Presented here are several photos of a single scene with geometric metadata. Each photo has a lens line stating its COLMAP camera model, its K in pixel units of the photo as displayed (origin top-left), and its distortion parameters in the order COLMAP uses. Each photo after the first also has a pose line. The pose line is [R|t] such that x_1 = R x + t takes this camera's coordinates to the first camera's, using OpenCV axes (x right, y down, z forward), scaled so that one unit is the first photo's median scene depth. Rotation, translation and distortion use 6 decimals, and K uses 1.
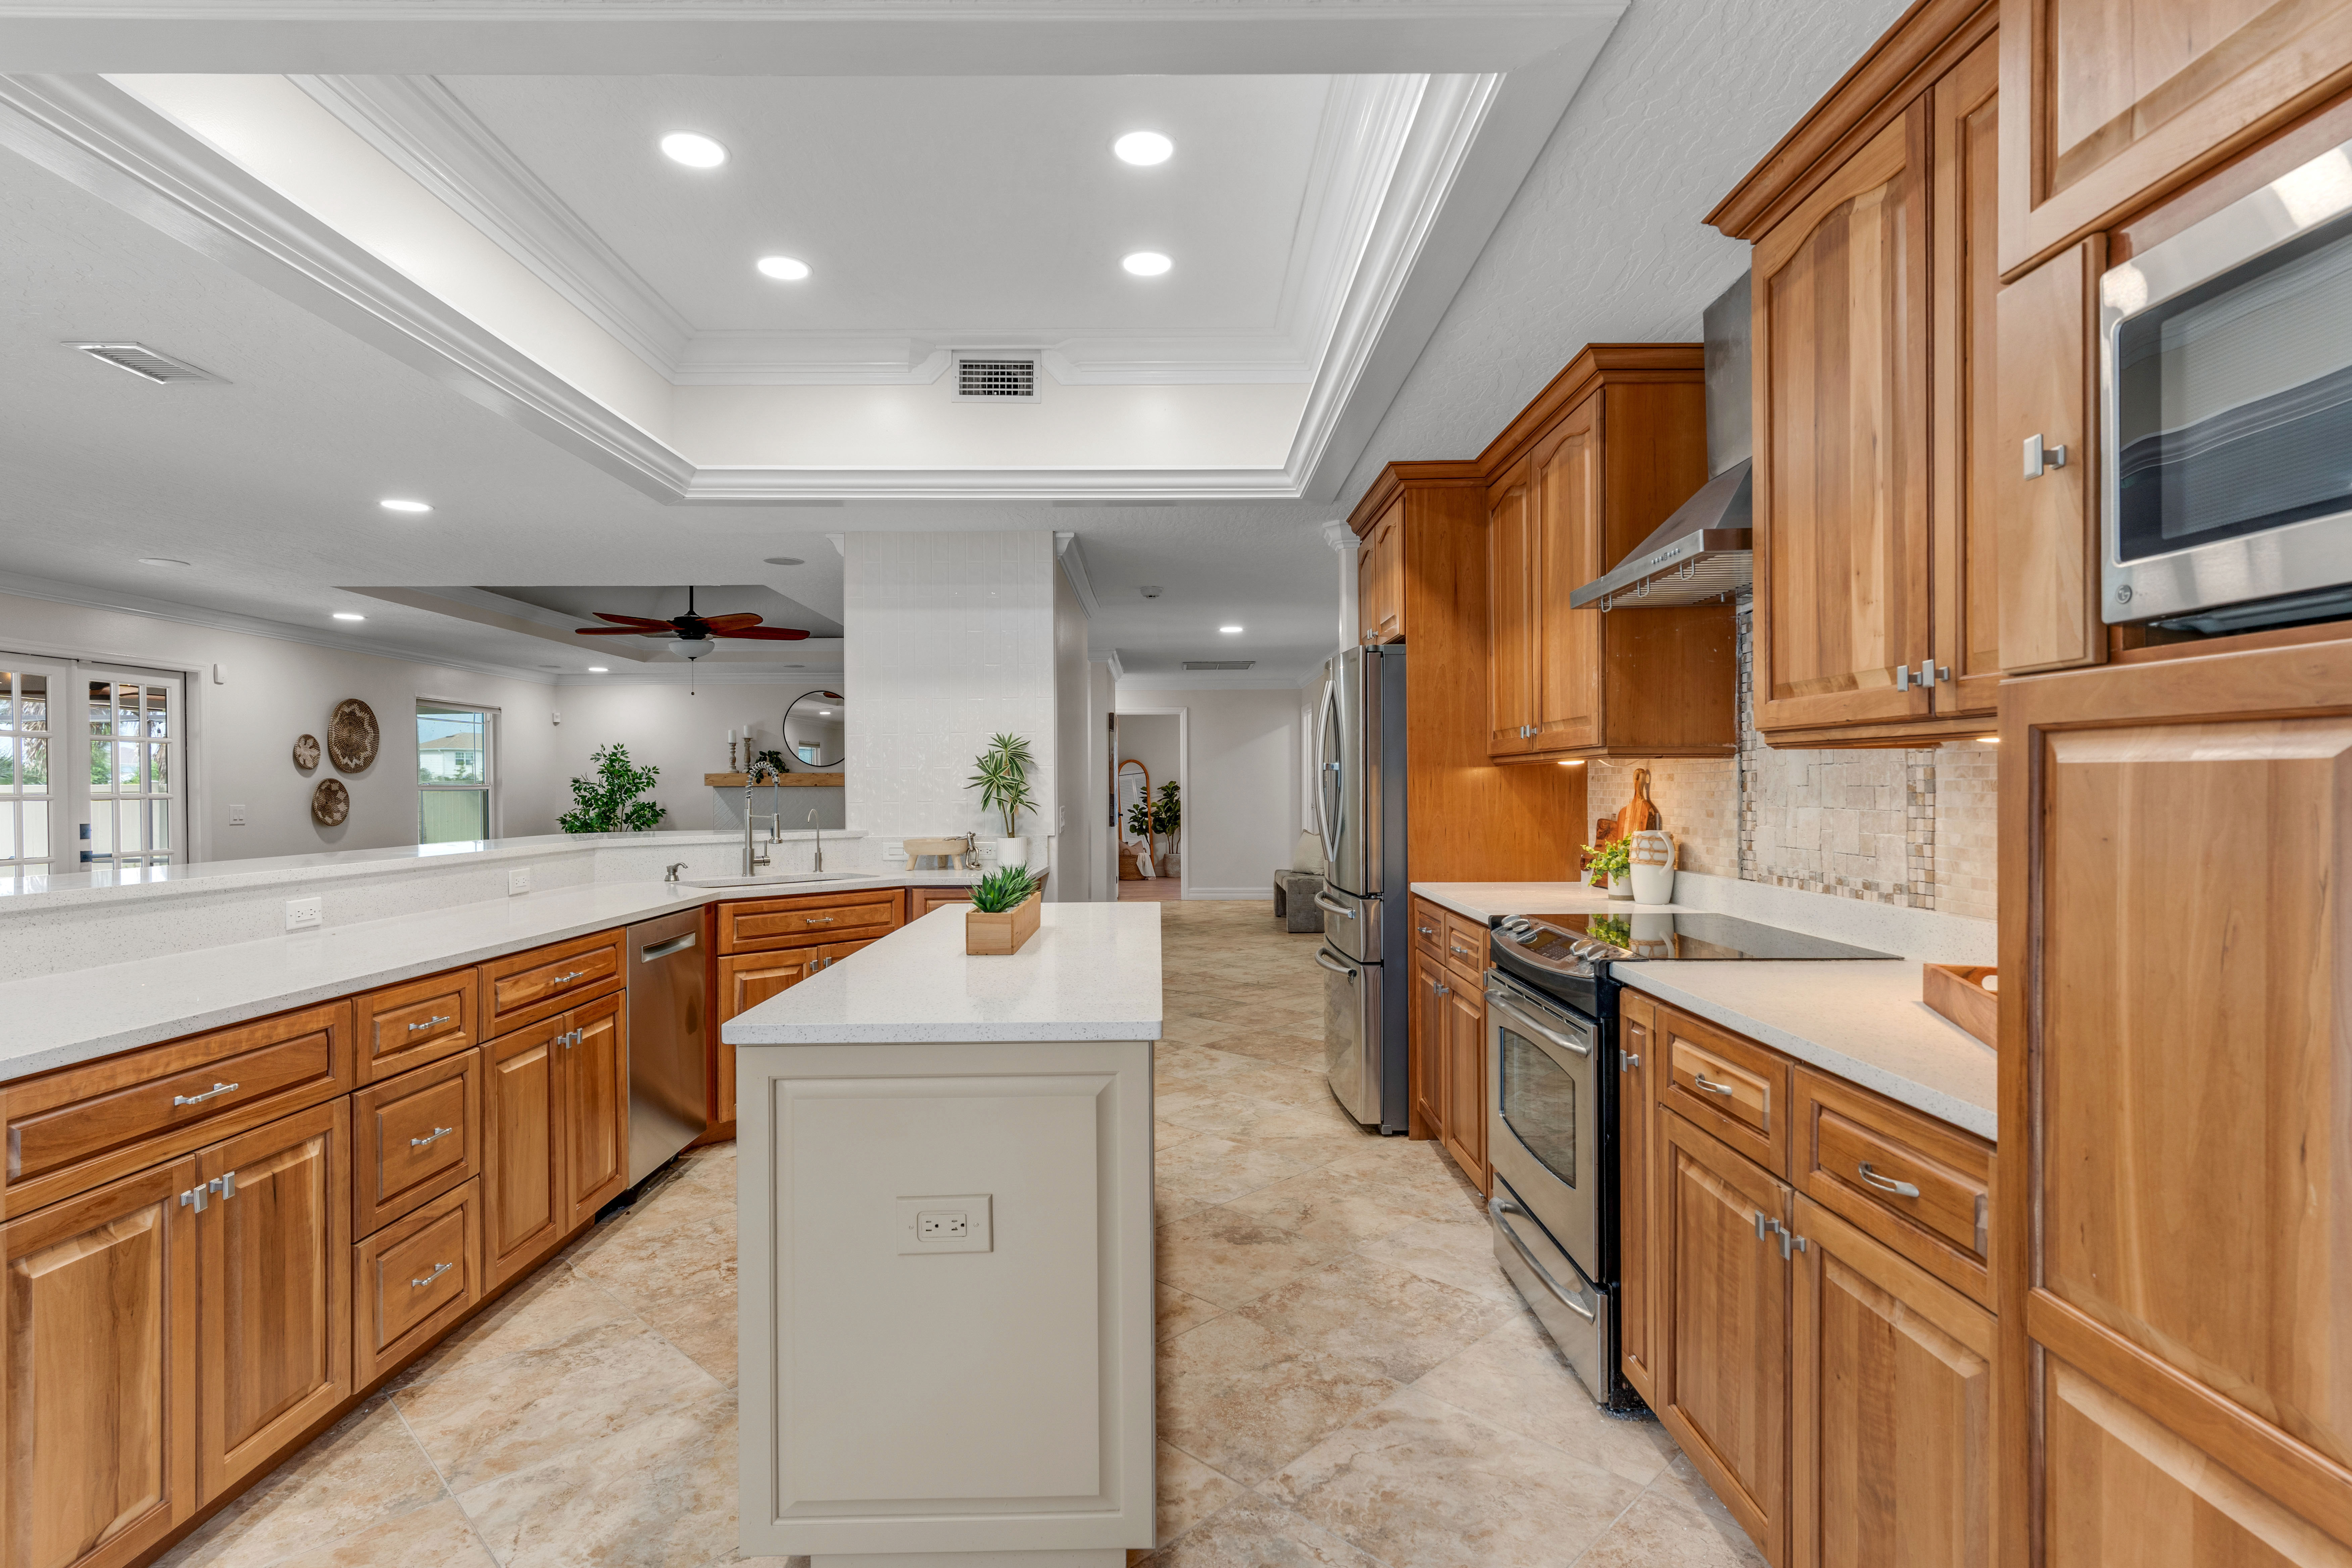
lens RADIAL K [[1161.9, 0, 1172.6], [0, 1161.9, 788.9], [0, 0, 1]] dist [0.006385, -0.002407]
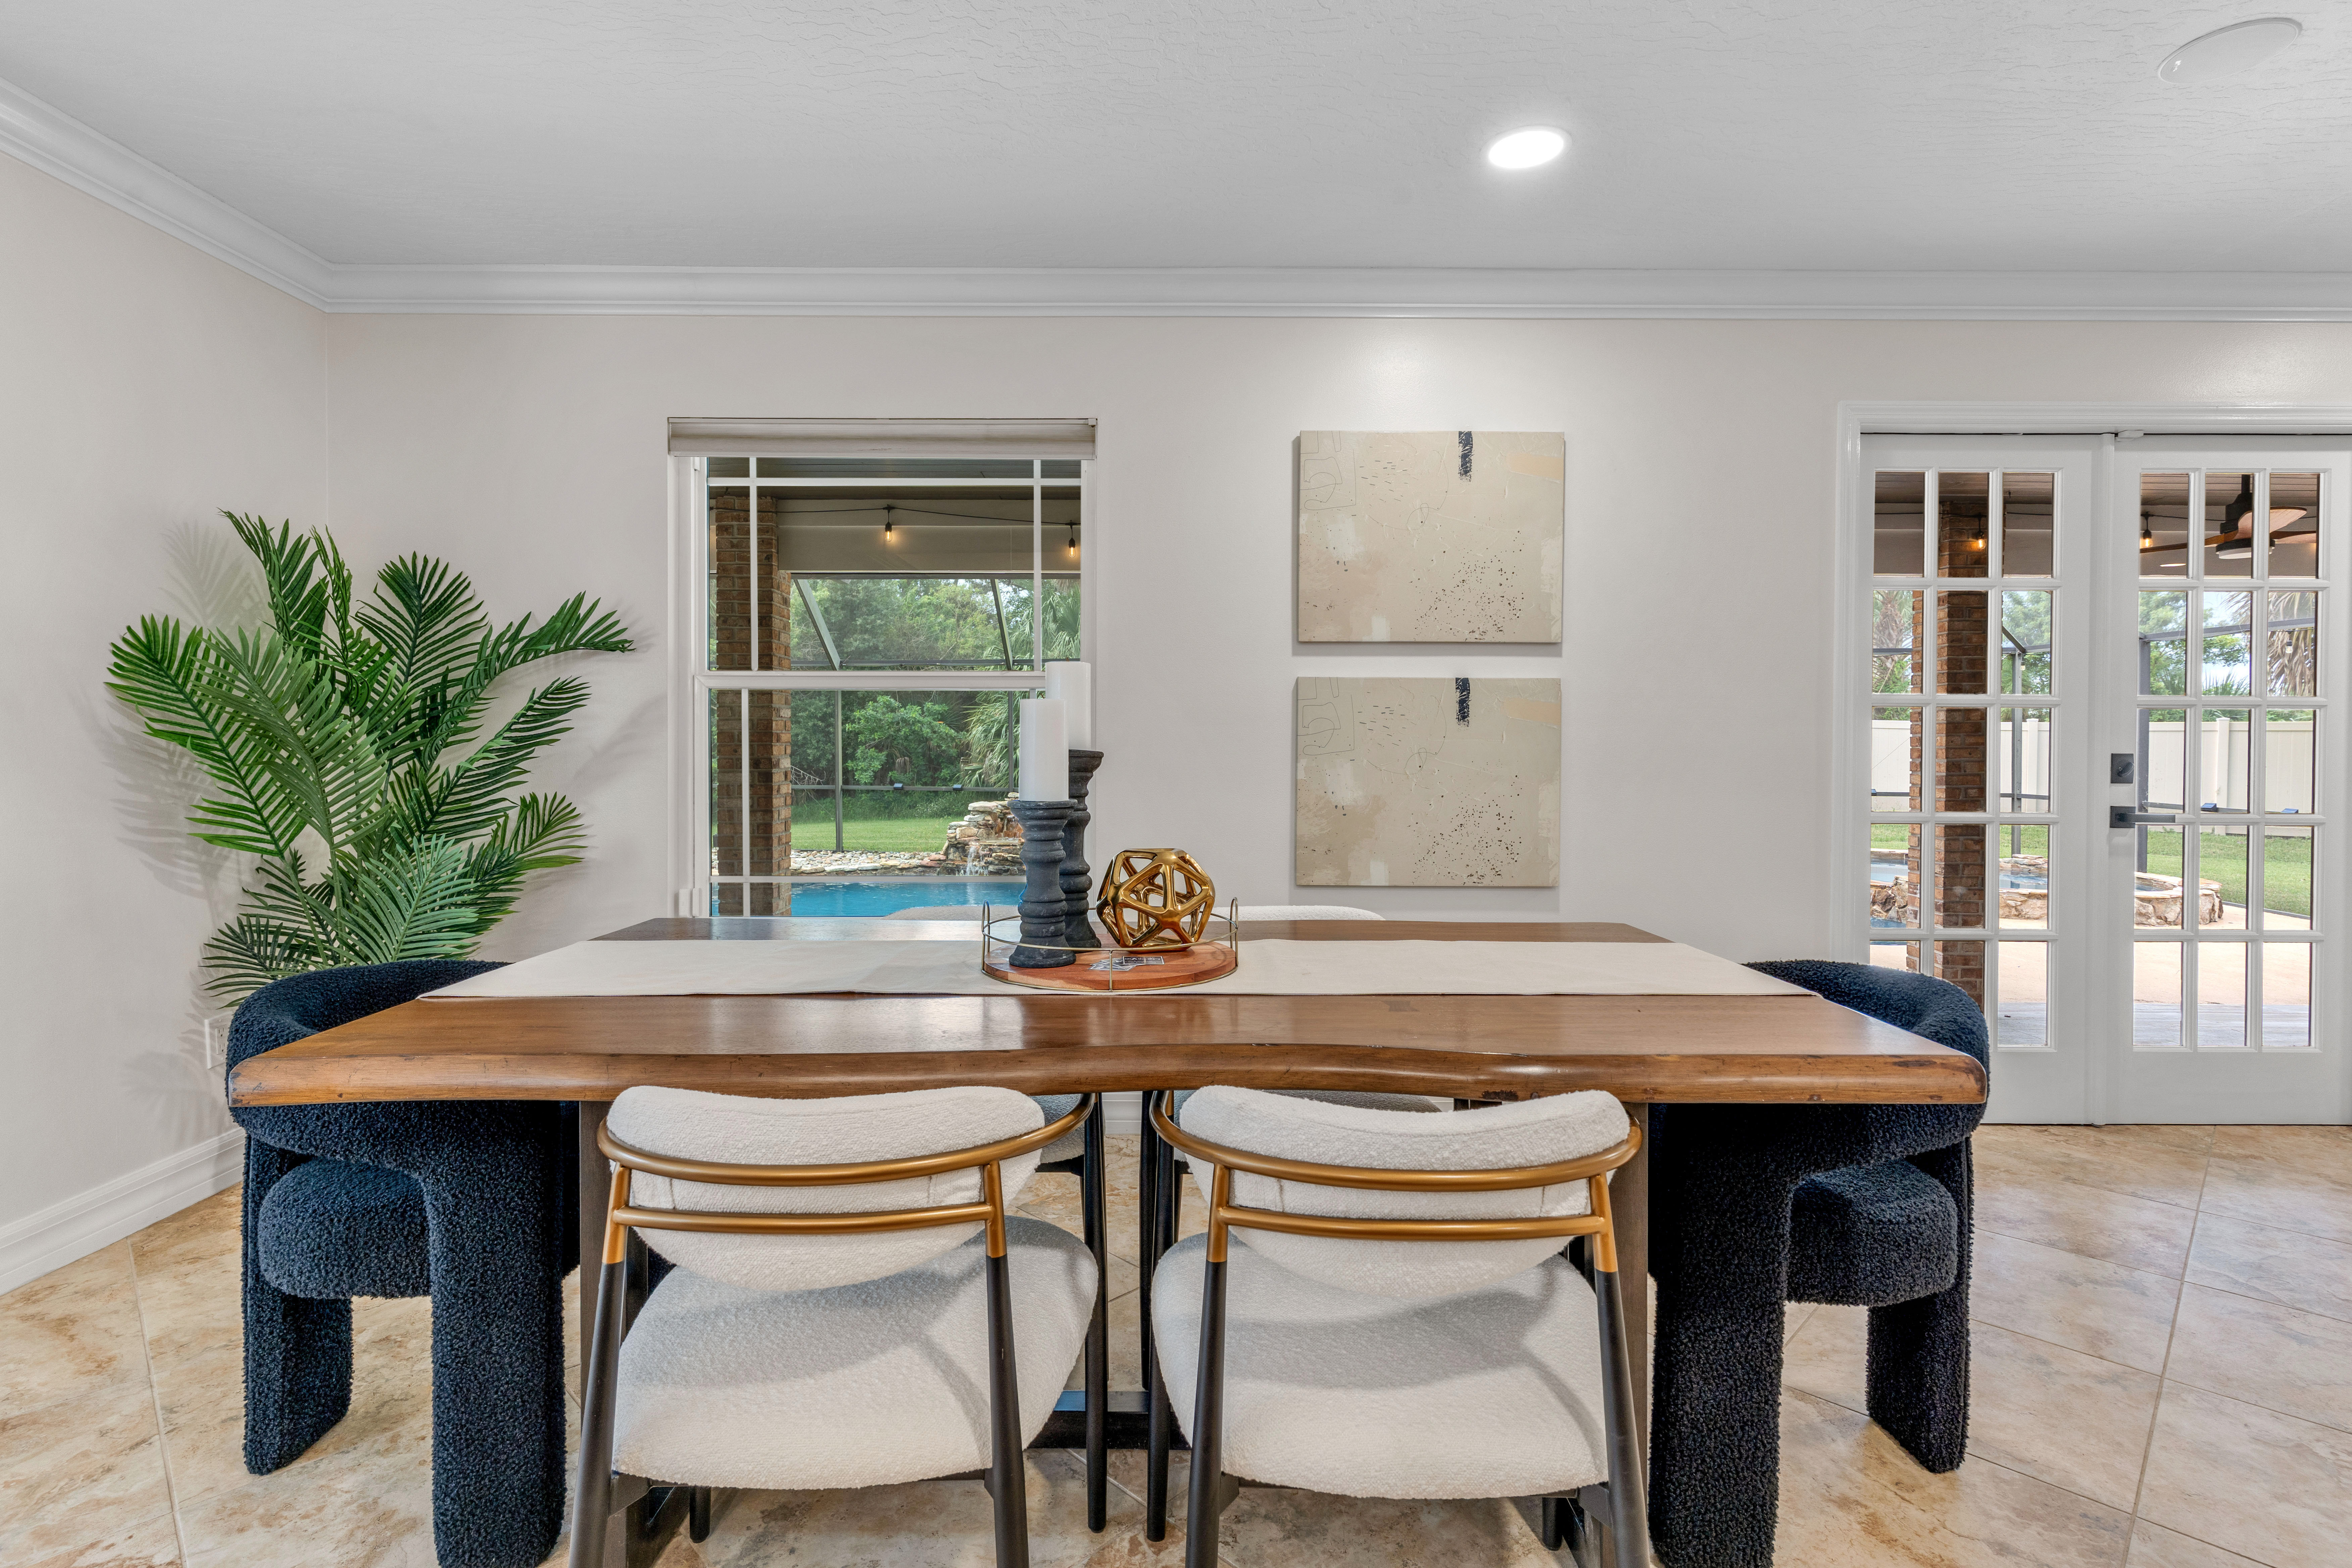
lens RADIAL K [[1120.0, 0, 1190.5], [0, 1120.0, 749.1], [0, 0, 1]] dist [0.005387, -0.001178]
pose [[0.000469, 0.016781, -0.999859, -0.702493], [-0.005463, 0.999844, 0.016778, 0.034873], [0.999985, 0.005454, 0.000560, 0.943593]]
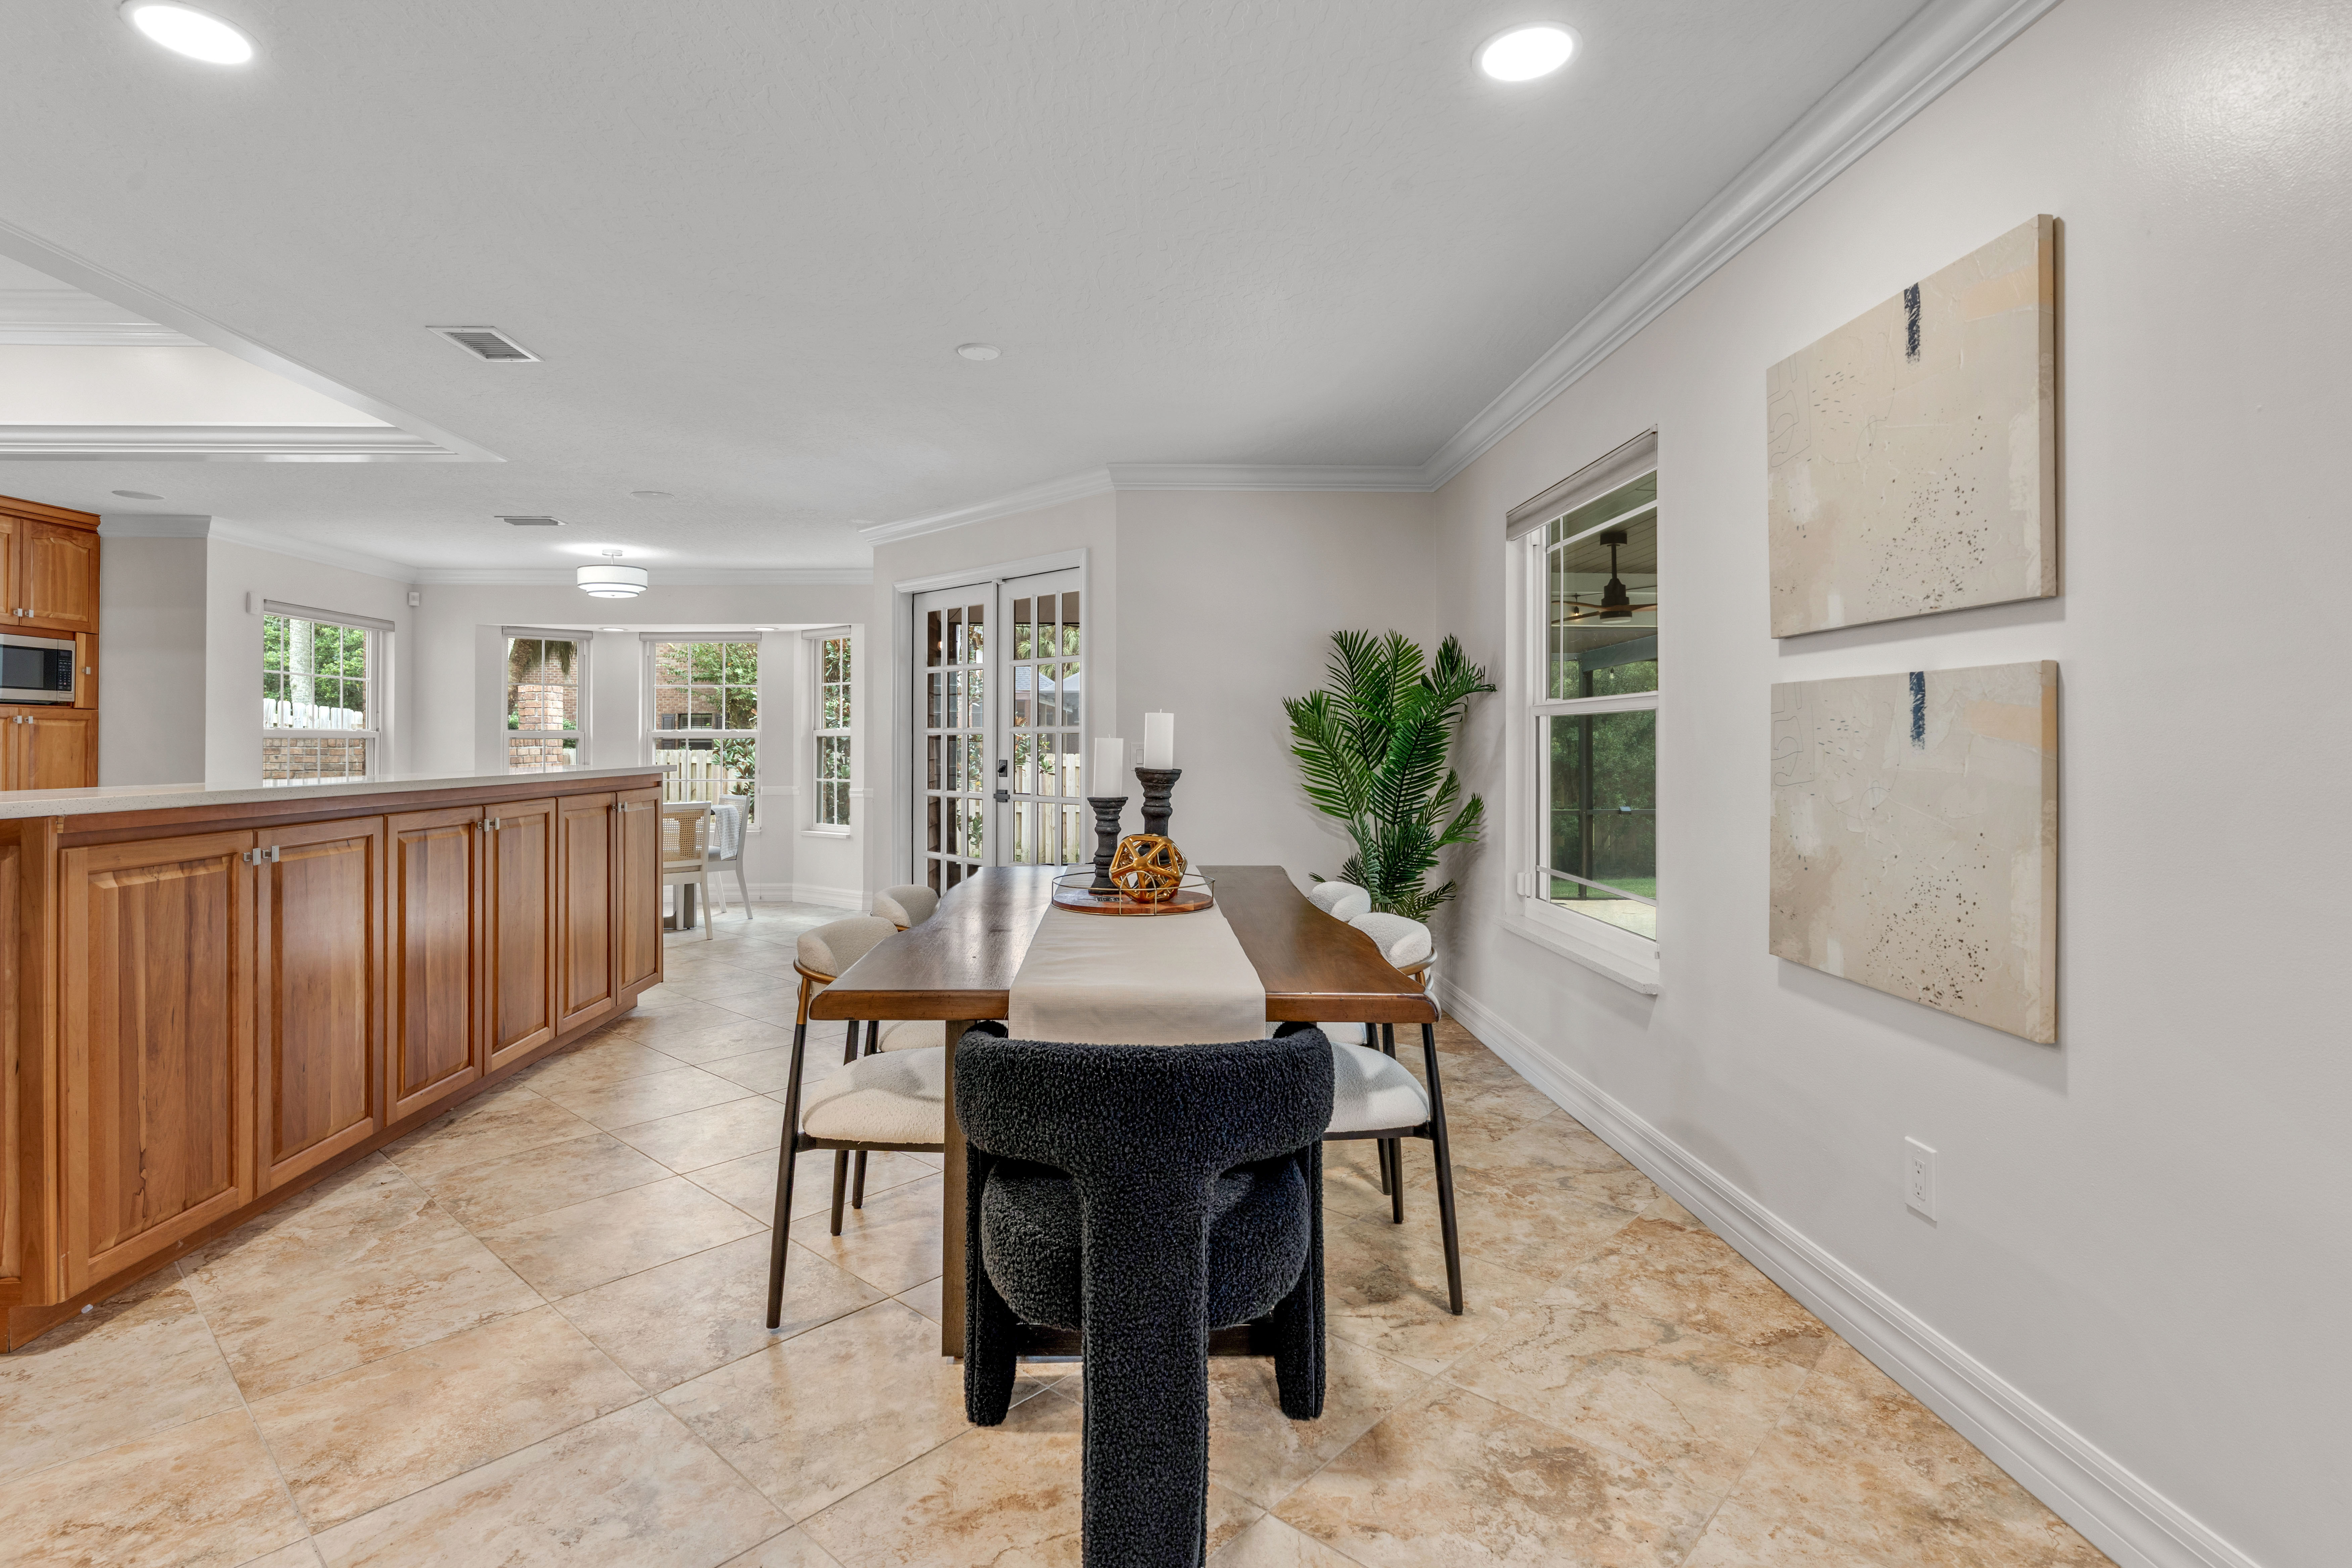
lens RADIAL K [[1161.9, 0, 1155.2], [0, 1161.9, 712.1], [0, 0, 1]] dist [0.006385, -0.002407]
pose [[-0.999648, 0.009008, -0.024970, -1.125432], [0.009559, 0.999711, -0.022036, 0.023446], [0.024764, -0.022267, -0.999445, 1.619981]]
